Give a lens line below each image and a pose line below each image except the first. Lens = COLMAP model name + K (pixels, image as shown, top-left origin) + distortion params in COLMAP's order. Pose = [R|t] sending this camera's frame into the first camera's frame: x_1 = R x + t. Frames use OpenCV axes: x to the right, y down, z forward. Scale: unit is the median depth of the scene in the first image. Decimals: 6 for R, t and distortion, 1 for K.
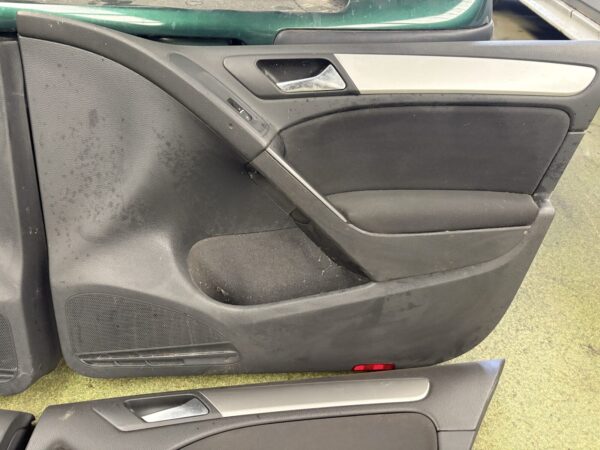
lens RADIAL K [[452.7, 0, 299.4], [0, 452.7, 227.5], [0, 0, 1]] dist [0.037093, -0.044341]
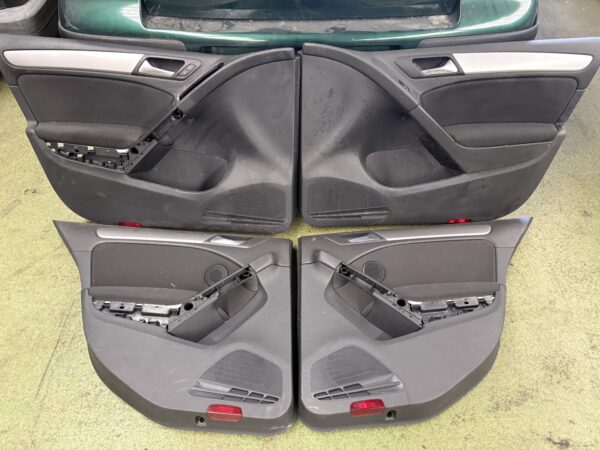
lens RADIAL K [[452.7, 0, 299.4], [0, 452.7, 227.5], [0, 0, 1]] dist [0.037093, -0.044341]
pose [[0.997854, -0.011018, -0.064544, -0.410609], [0.022025, 0.984782, 0.172395, -0.001222], [0.061662, -0.173447, 0.982911, -0.966616]]
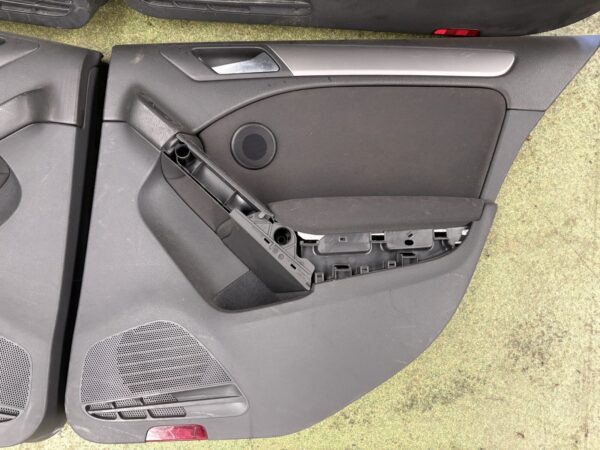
lens RADIAL K [[452.7, 0, 299.4], [0, 452.7, 227.5], [0, 0, 1]] dist [0.037093, -0.044341]
pose [[0.994323, 0.104424, -0.020434, -0.096603], [-0.058811, 0.699383, 0.712323, -0.051182], [0.088675, -0.707078, 0.701554, 0.078422]]
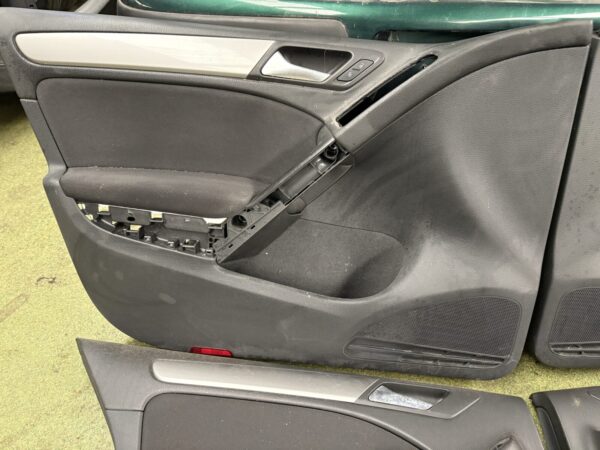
lens RADIAL K [[452.7, 0, 299.4], [0, 452.7, 227.5], [0, 0, 1]] dist [0.037093, -0.044341]
pose [[0.993477, 0.001802, -0.114021, -0.953294], [0.001769, 0.999511, 0.031209, -0.021395], [0.114022, -0.031208, 0.992988, -0.092073]]
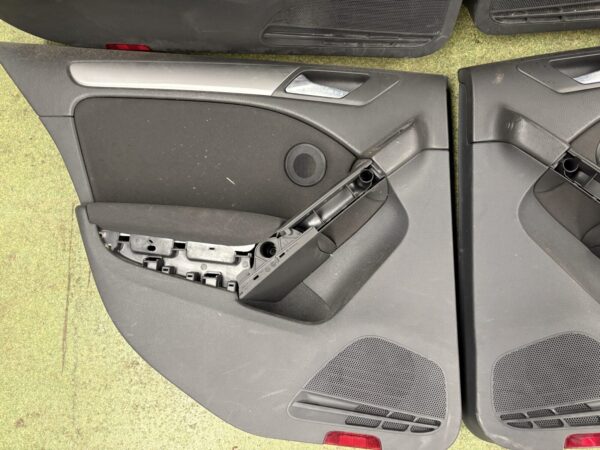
lens RADIAL K [[452.7, 0, 299.4], [0, 452.7, 227.5], [0, 0, 1]] dist [0.037093, -0.044341]
pose [[0.987052, 0.034799, -0.156583, -0.722056], [0.090899, 0.682962, 0.724777, -0.126399], [0.132162, -0.729625, 0.670955, 0.021353]]
